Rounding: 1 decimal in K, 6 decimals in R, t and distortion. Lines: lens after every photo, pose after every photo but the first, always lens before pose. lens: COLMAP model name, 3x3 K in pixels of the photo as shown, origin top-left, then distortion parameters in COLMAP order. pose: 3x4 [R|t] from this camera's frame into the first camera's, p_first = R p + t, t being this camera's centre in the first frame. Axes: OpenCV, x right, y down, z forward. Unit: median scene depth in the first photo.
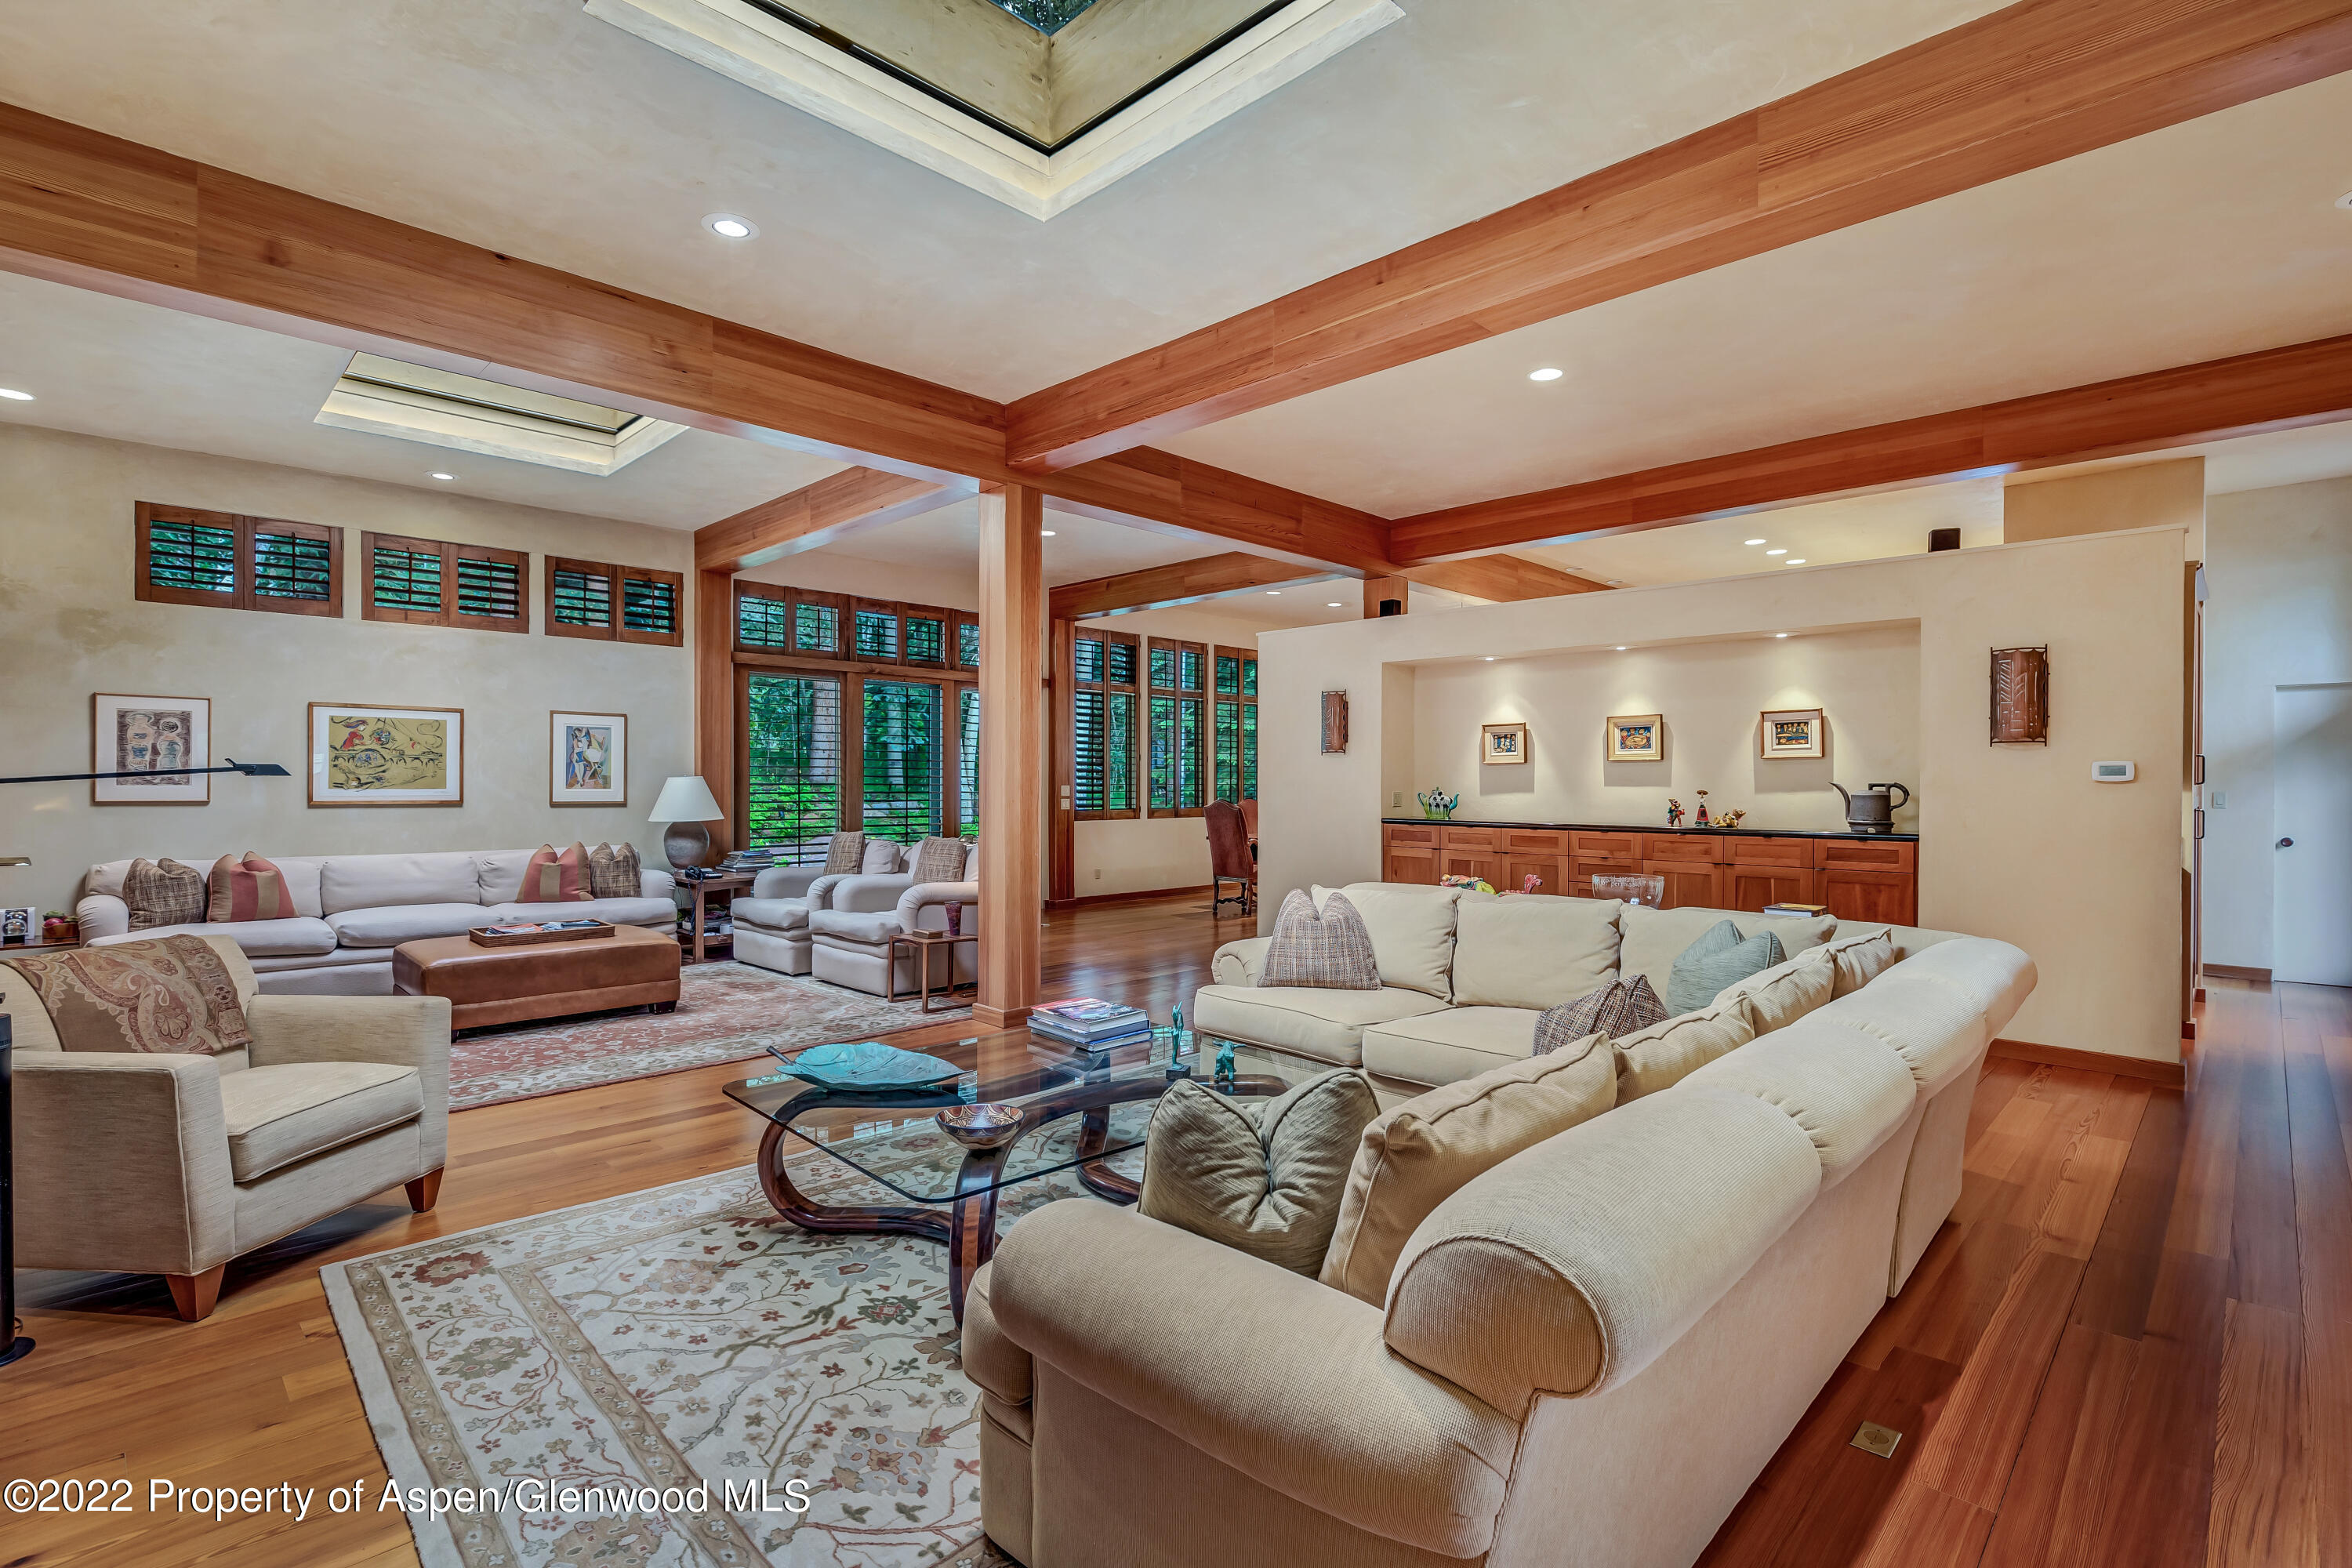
lens RADIAL K [[1095.6, 0, 1172.2], [0, 1095.6, 791.9], [0, 0, 1]] dist [-0.015219, -0.000613]
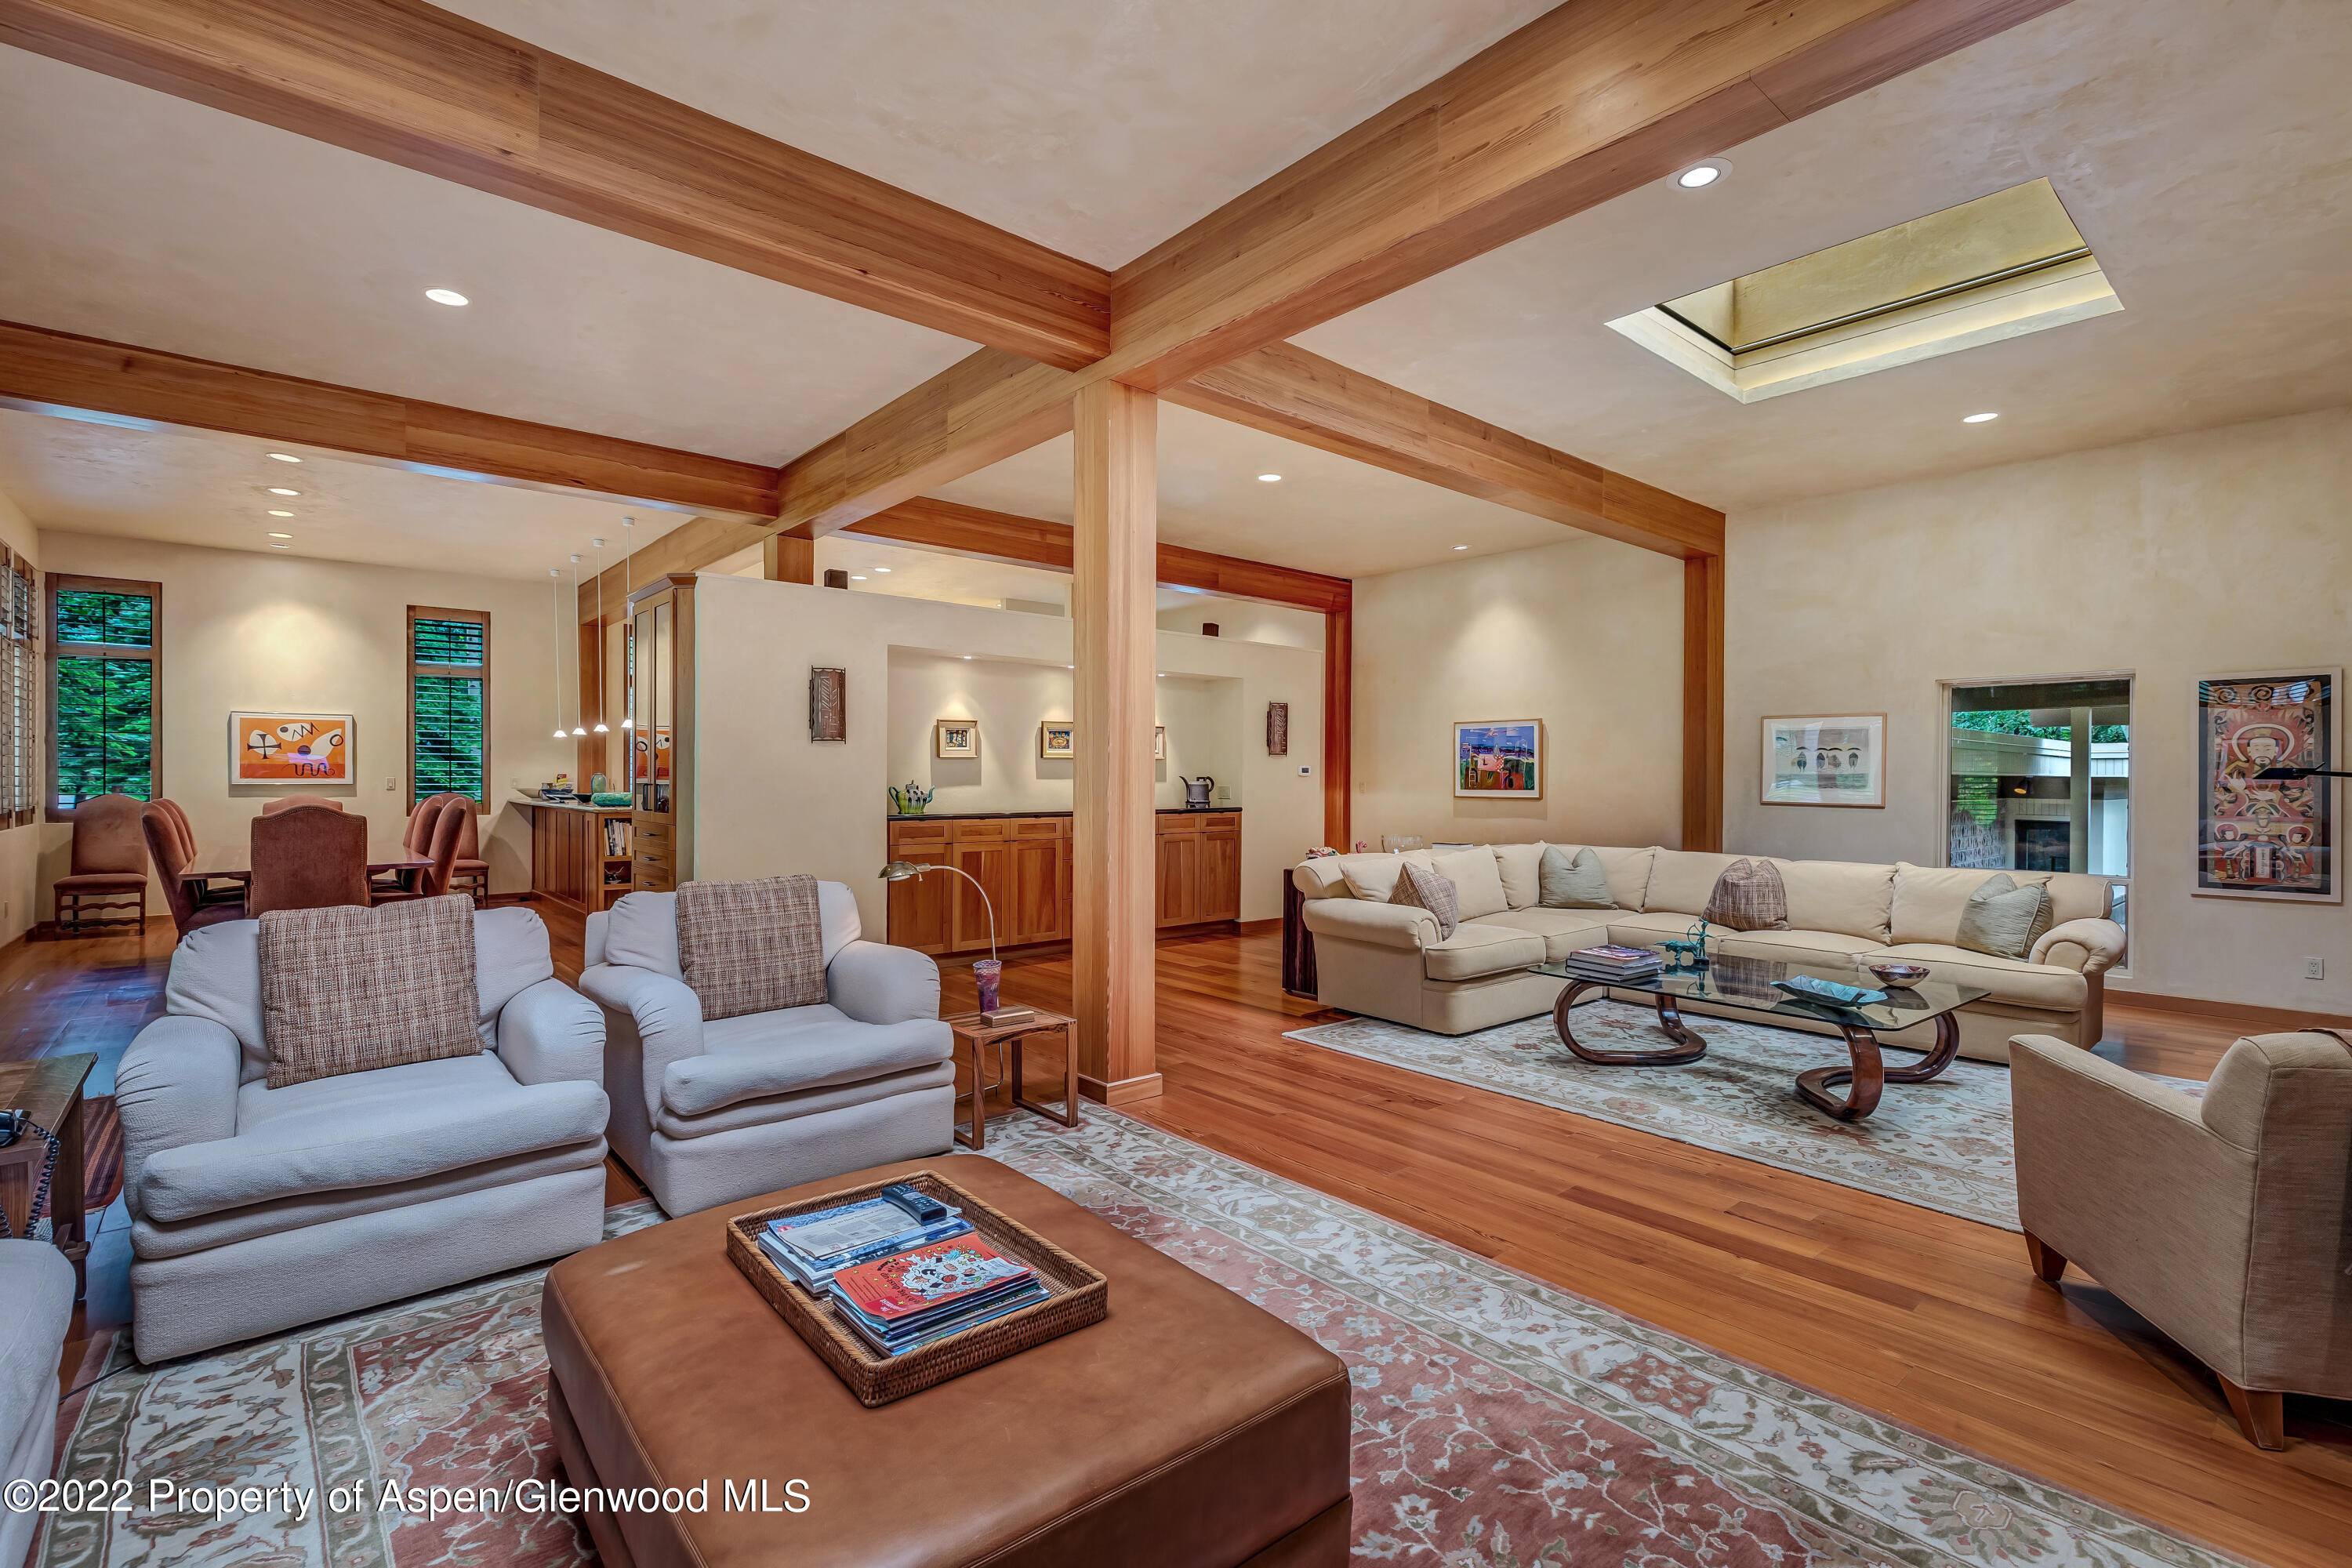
lens RADIAL K [[1062.8, 0, 1174.7], [0, 1062.8, 784.0], [0, 0, 1]] dist [0.006302, -0.000760]
pose [[0.072504, -0.012486, 0.997290, -0.715483], [0.002555, 0.999921, 0.012333, -0.013222], [-0.997365, 0.001654, 0.072530, 0.733603]]
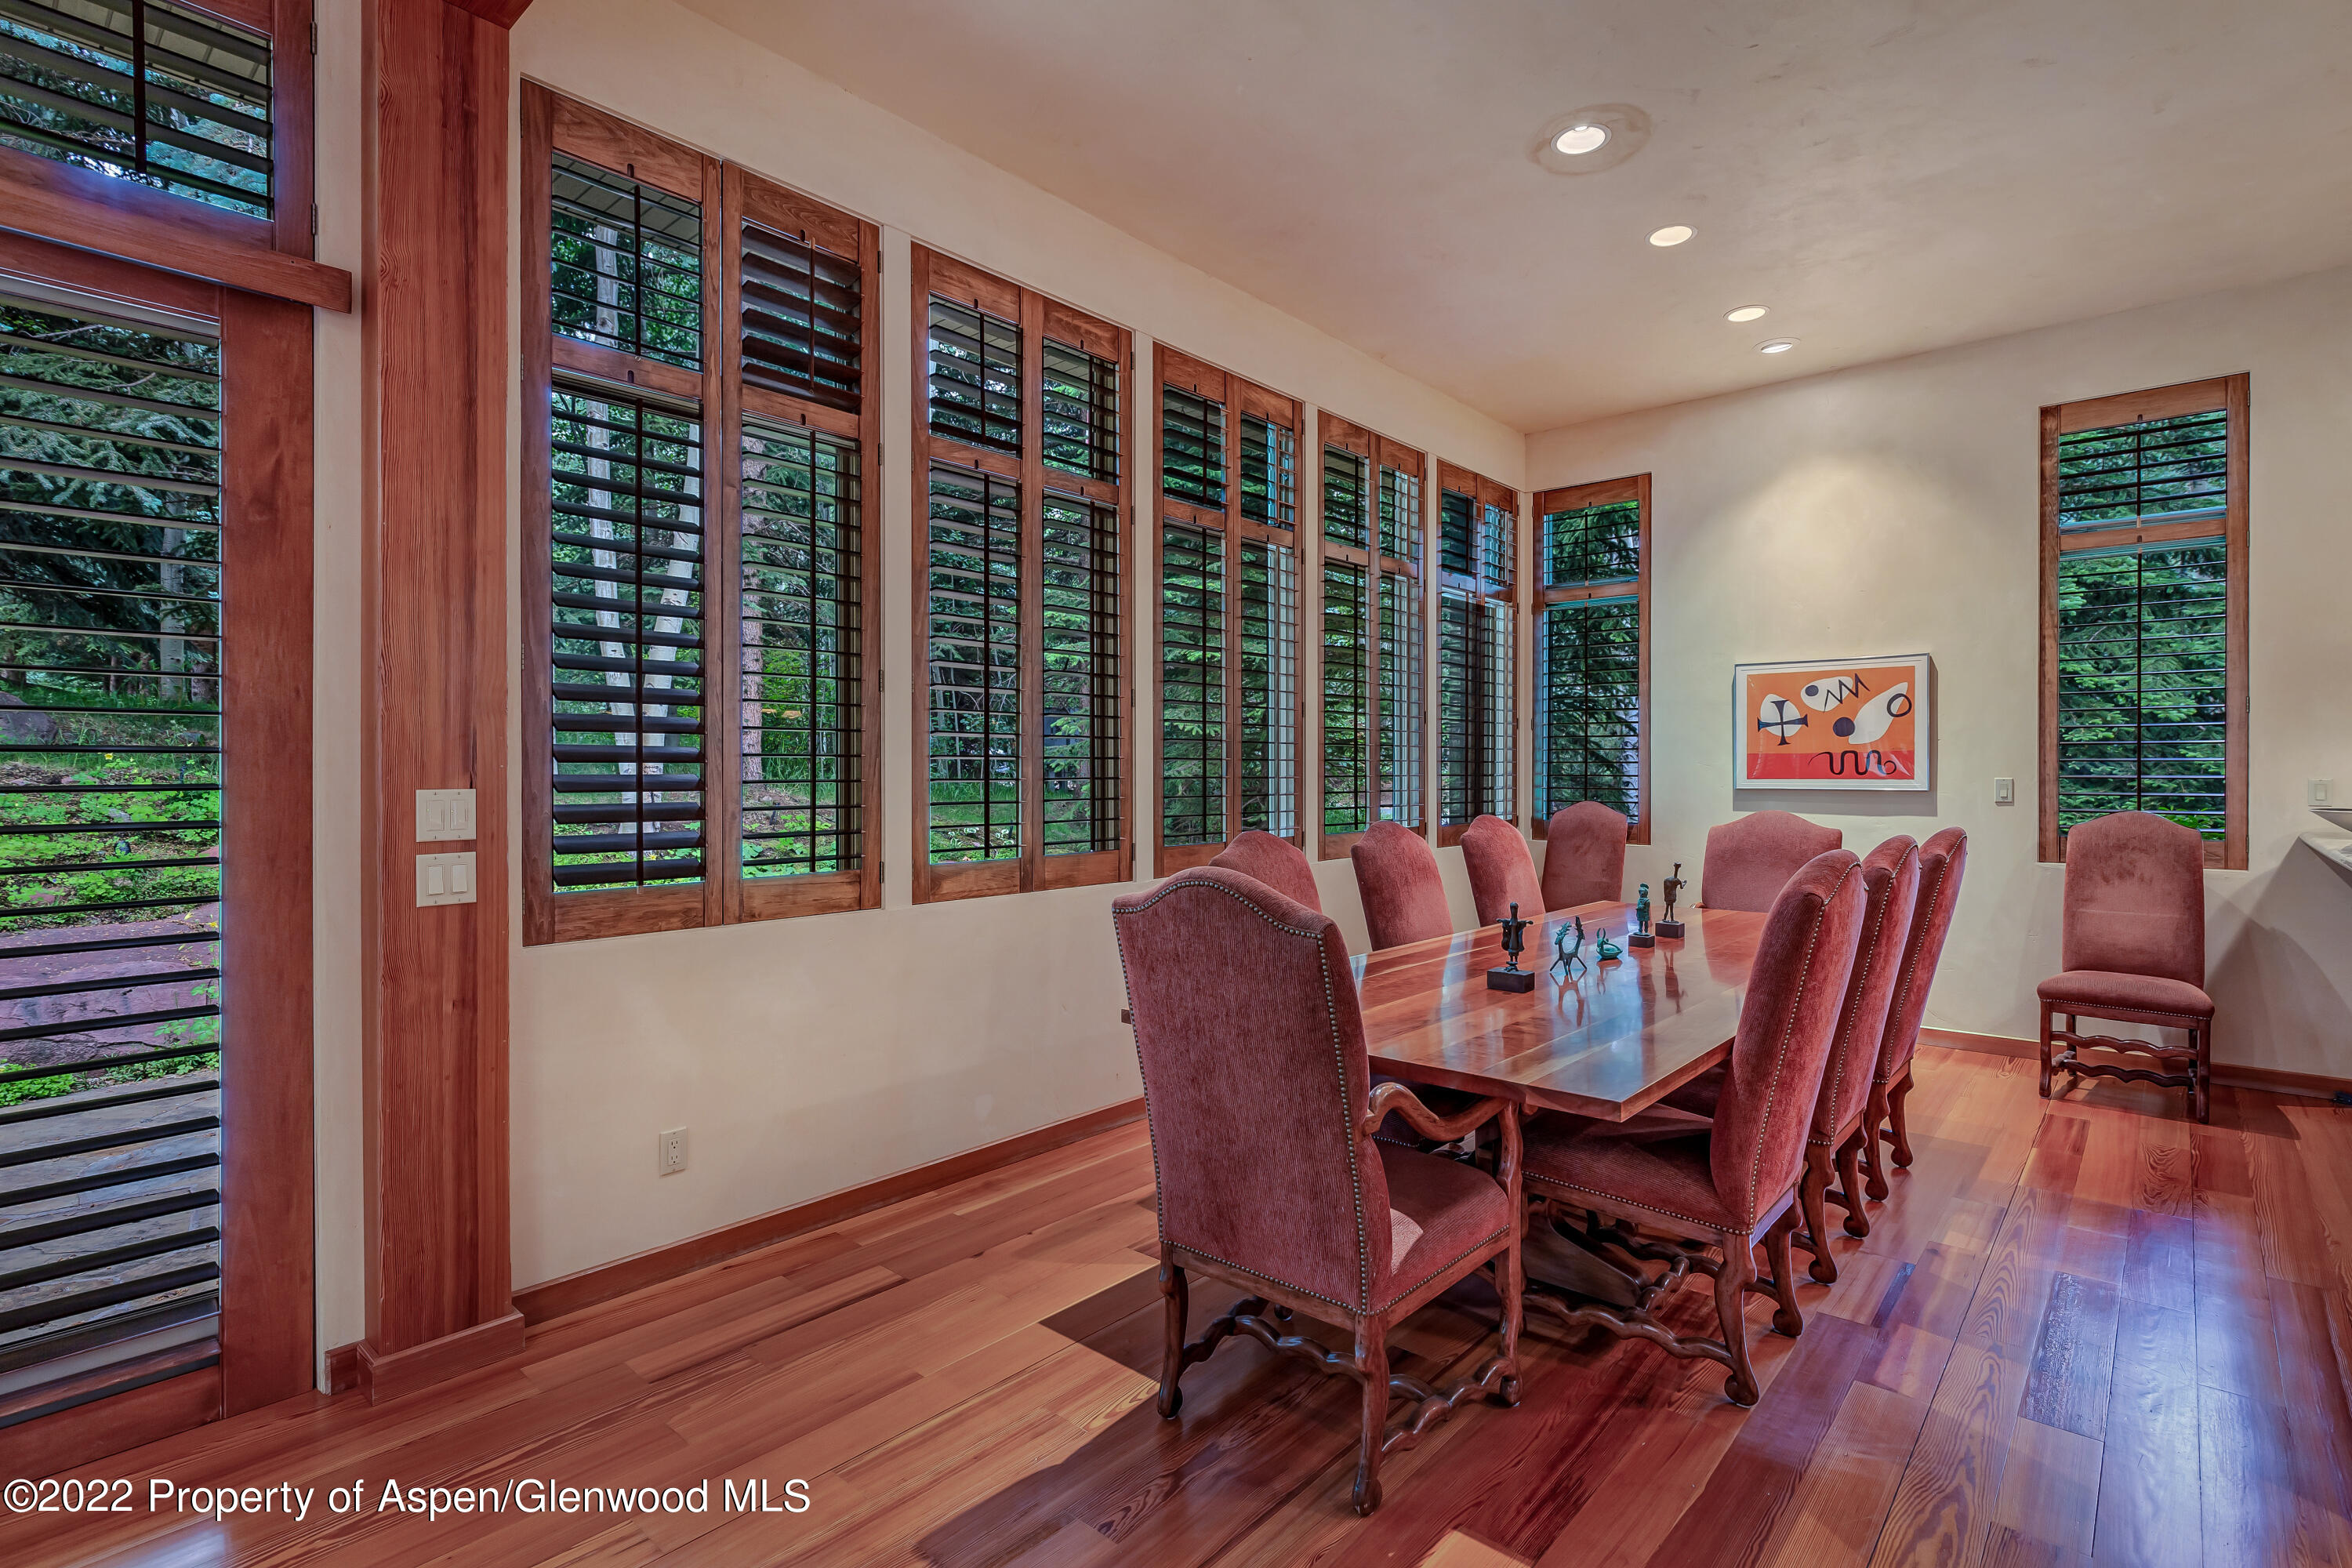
lens RADIAL K [[1095.6, 0, 1171.0], [0, 1095.6, 771.0], [0, 0, 1]] dist [-0.015219, -0.000613]
pose [[0.998458, -0.006046, 0.055183, 0.045768], [0.006275, 0.999972, -0.003978, -0.012102], [-0.055157, 0.004318, 0.998468, 1.212432]]
